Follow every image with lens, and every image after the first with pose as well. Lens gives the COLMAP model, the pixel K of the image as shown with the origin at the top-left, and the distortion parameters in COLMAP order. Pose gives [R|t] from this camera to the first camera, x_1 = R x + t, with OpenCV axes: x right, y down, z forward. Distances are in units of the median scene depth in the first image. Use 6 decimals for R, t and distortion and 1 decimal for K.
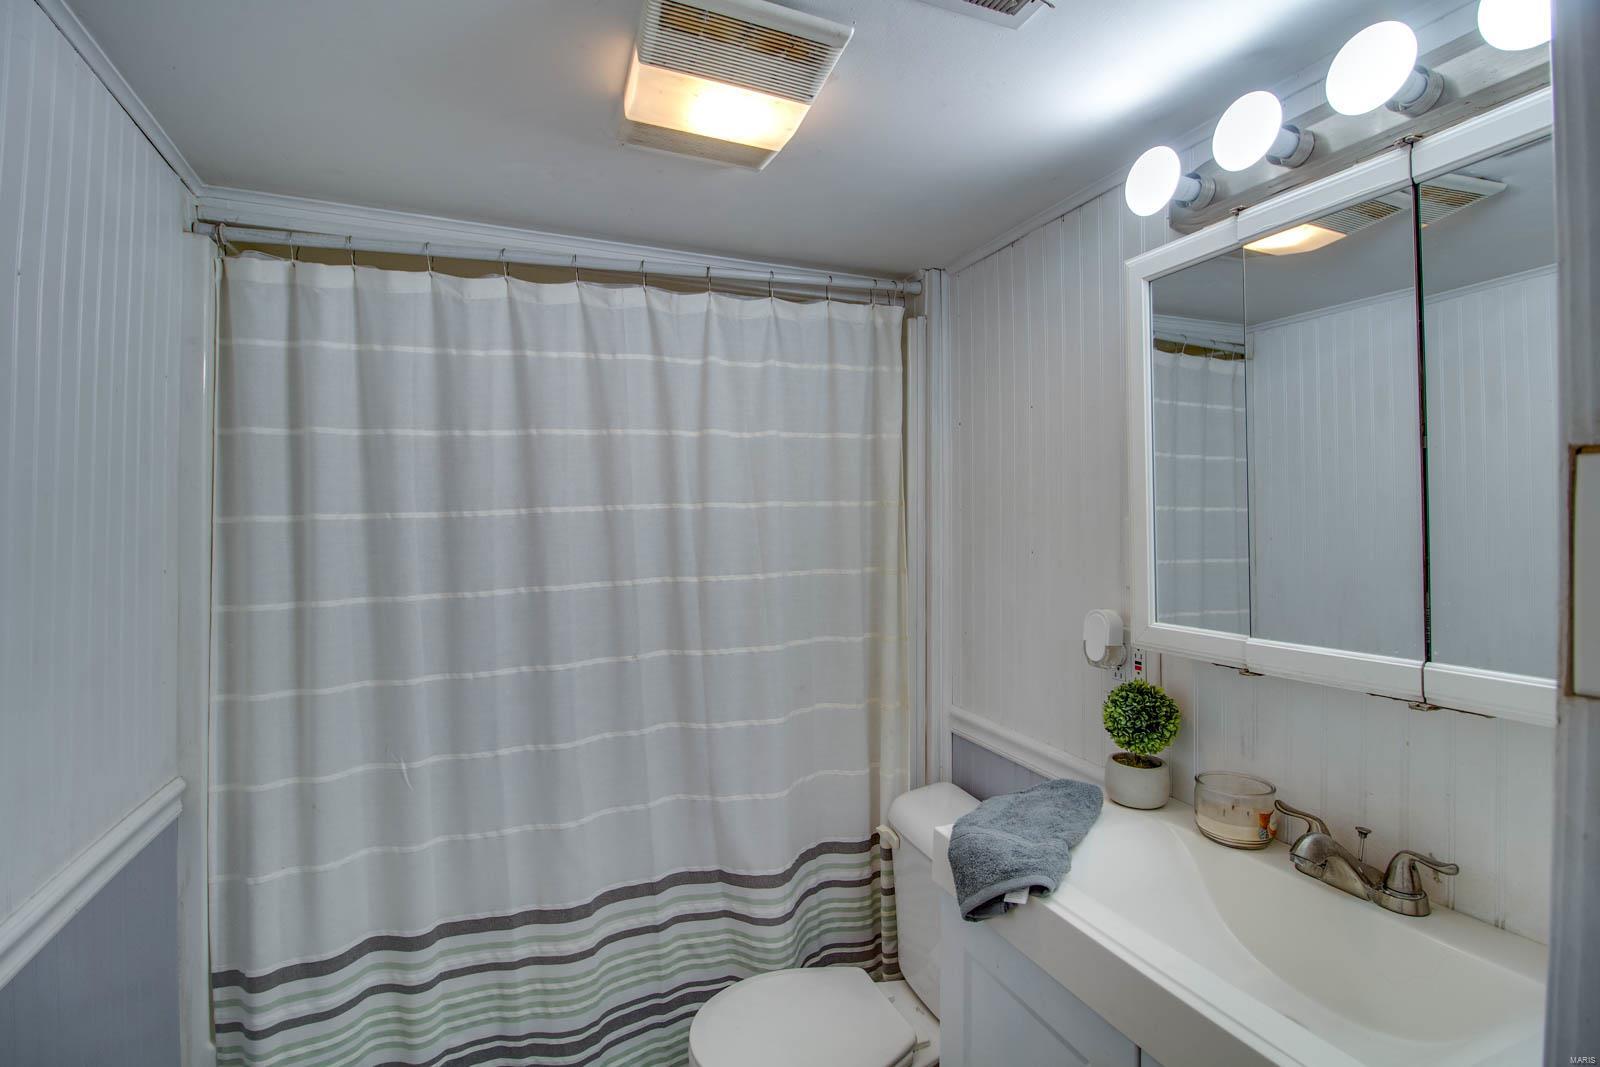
lens RADIAL K [[765.4, 0, 796.4], [0, 765.4, 514.7], [0, 0, 1]] dist [0.001723, -0.013023]
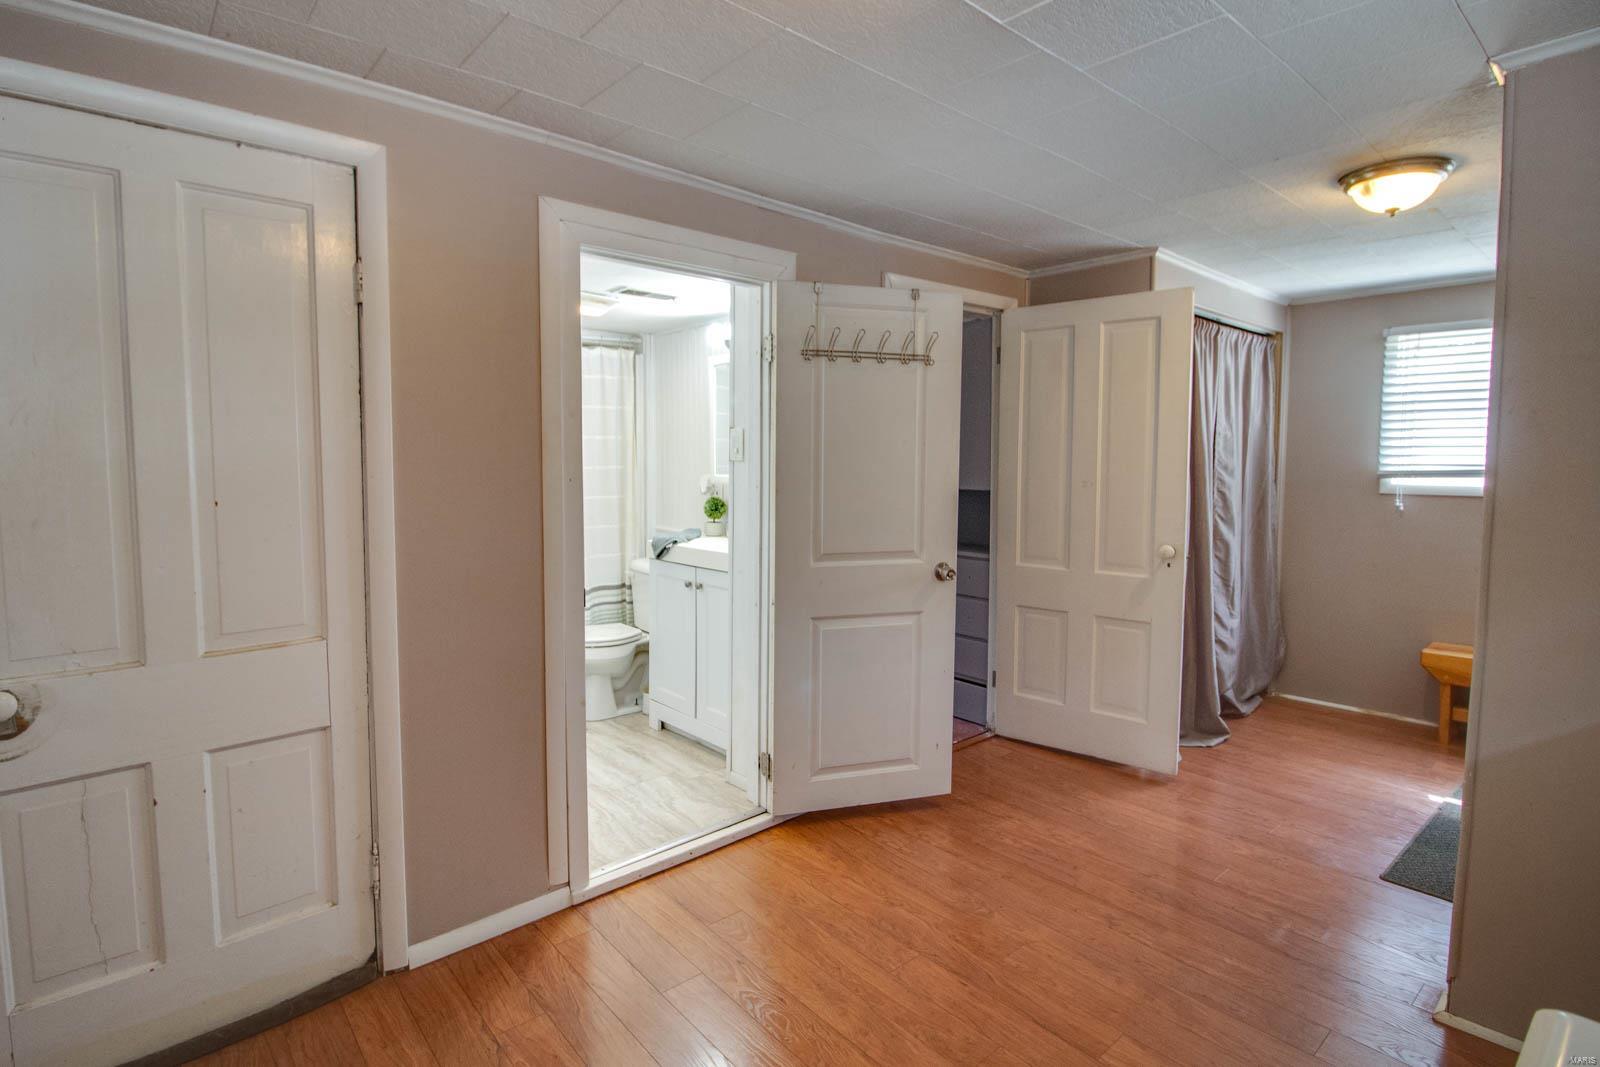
lens RADIAL K [[765.4, 0, 796.4], [0, 765.4, 514.7], [0, 0, 1]] dist [0.001723, -0.013023]
pose [[0.937939, -0.018460, 0.346309, -0.210274], [-0.006693, 0.997433, 0.071296, 0.049940], [-0.346736, -0.069189, 0.935408, -1.366392]]
